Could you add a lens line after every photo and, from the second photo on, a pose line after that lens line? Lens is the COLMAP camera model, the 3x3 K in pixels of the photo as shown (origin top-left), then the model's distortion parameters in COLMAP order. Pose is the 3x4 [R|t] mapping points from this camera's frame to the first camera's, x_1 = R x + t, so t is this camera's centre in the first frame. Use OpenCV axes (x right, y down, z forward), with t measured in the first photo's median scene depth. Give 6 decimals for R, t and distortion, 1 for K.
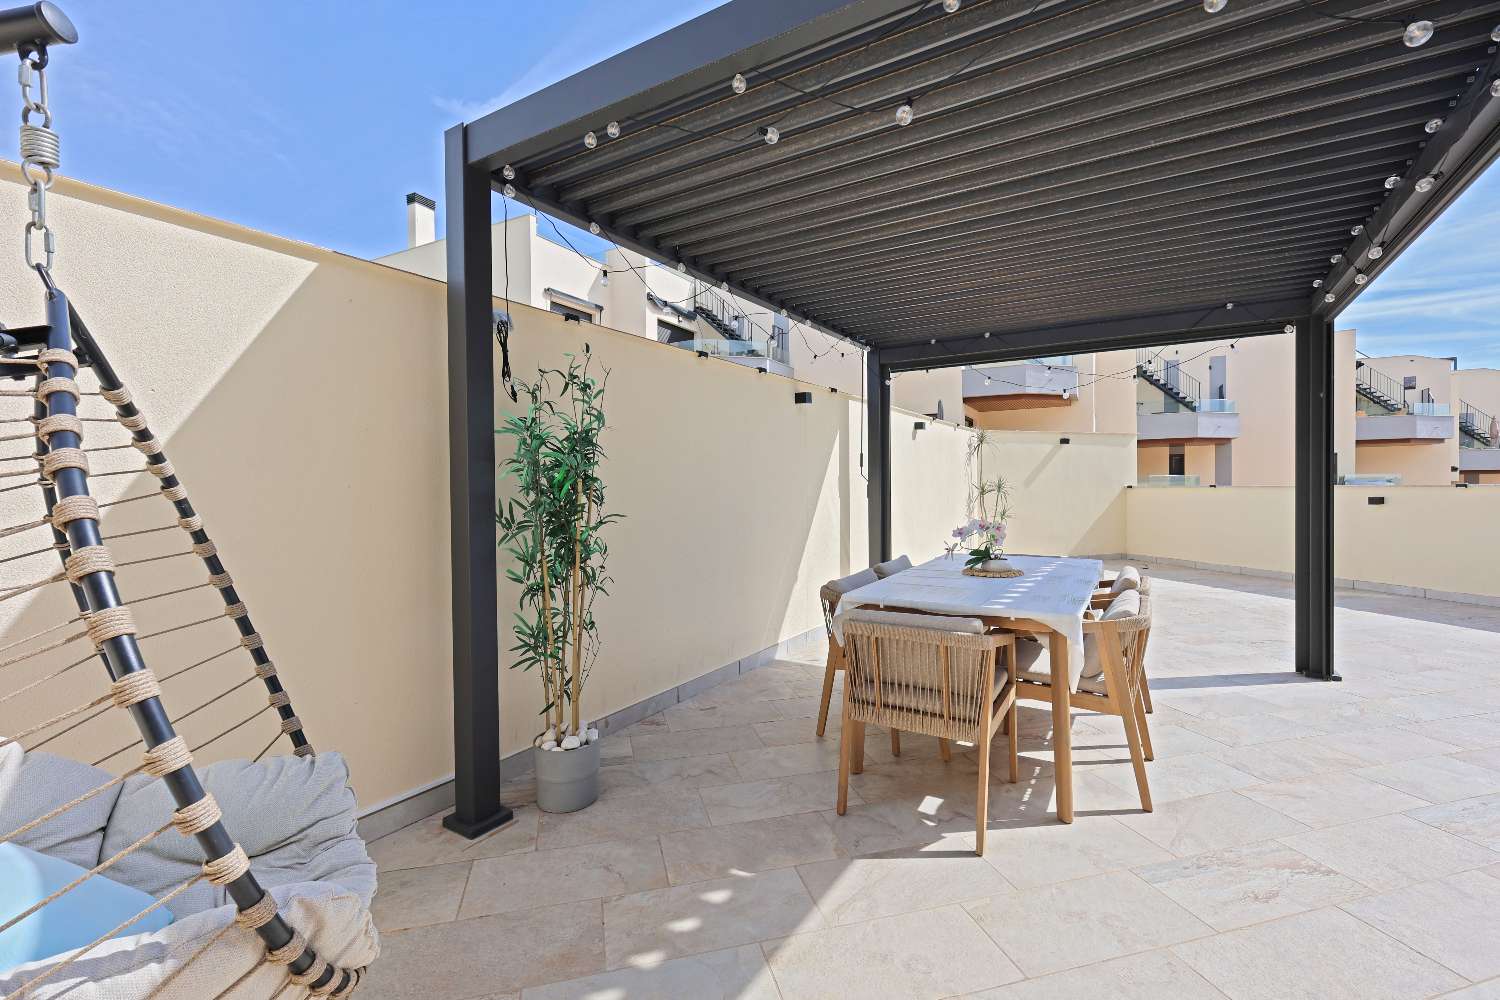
lens RADIAL K [[642.8, 0, 729.7], [0, 642.8, 496.3], [0, 0, 1]] dist [0.001664, 0.000992]
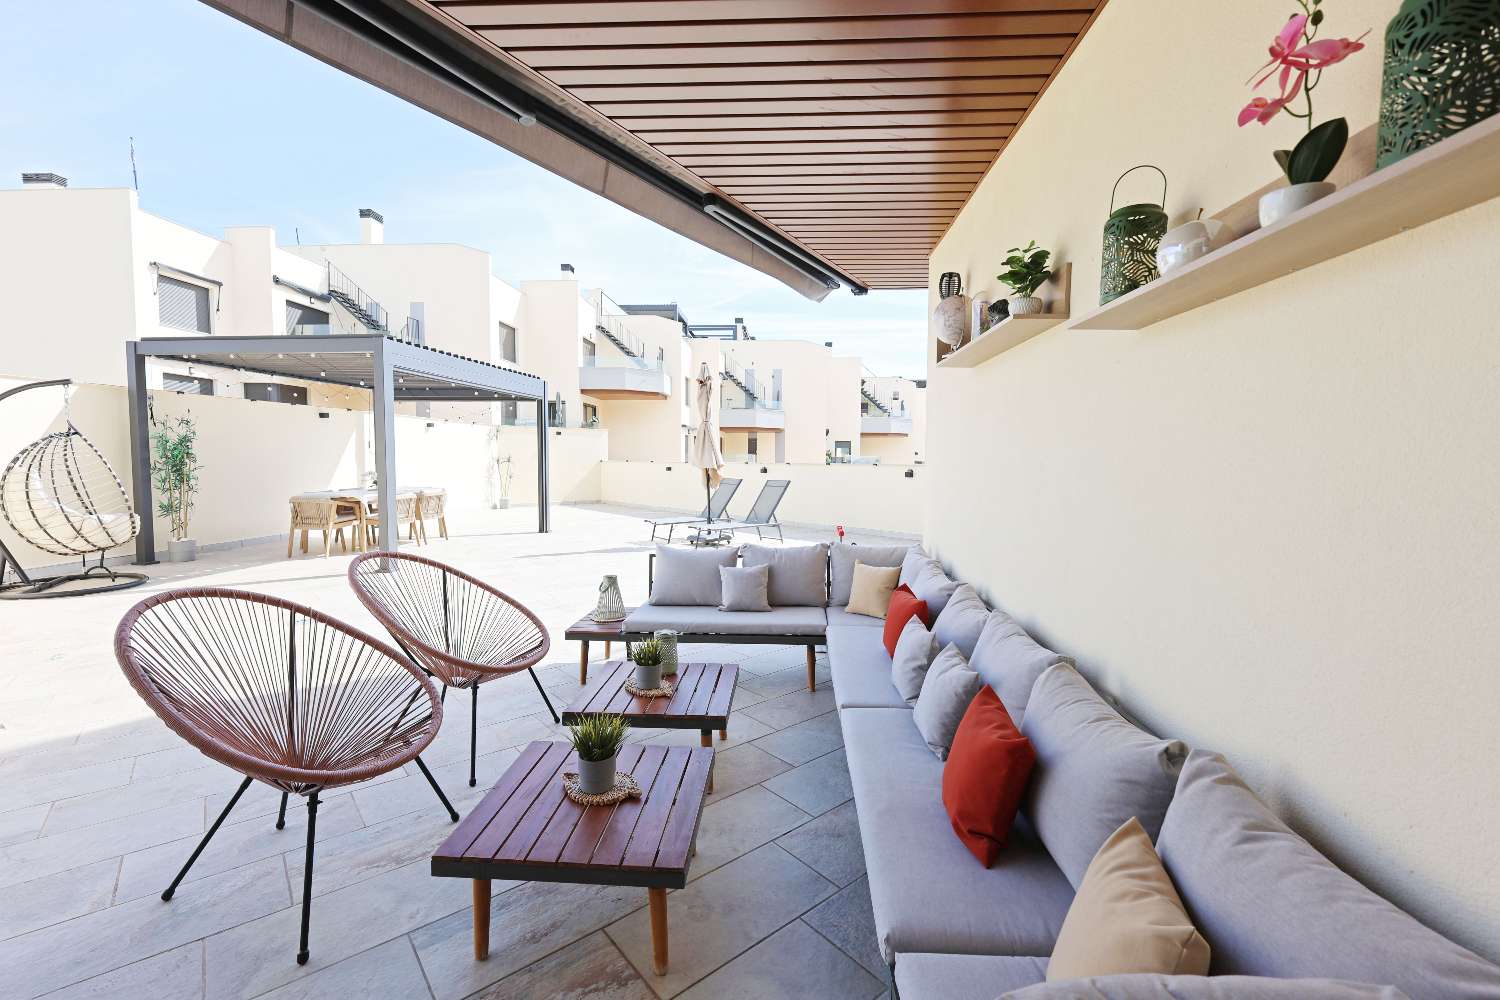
lens RADIAL K [[642.8, 0, 735.3], [0, 642.8, 498.3], [0, 0, 1]] dist [0.001664, 0.000992]
pose [[0.897045, -0.009255, 0.441842, 0.688679], [-0.011980, 0.998904, 0.045248, 0.012908], [-0.441777, -0.045883, 0.895951, -2.637331]]
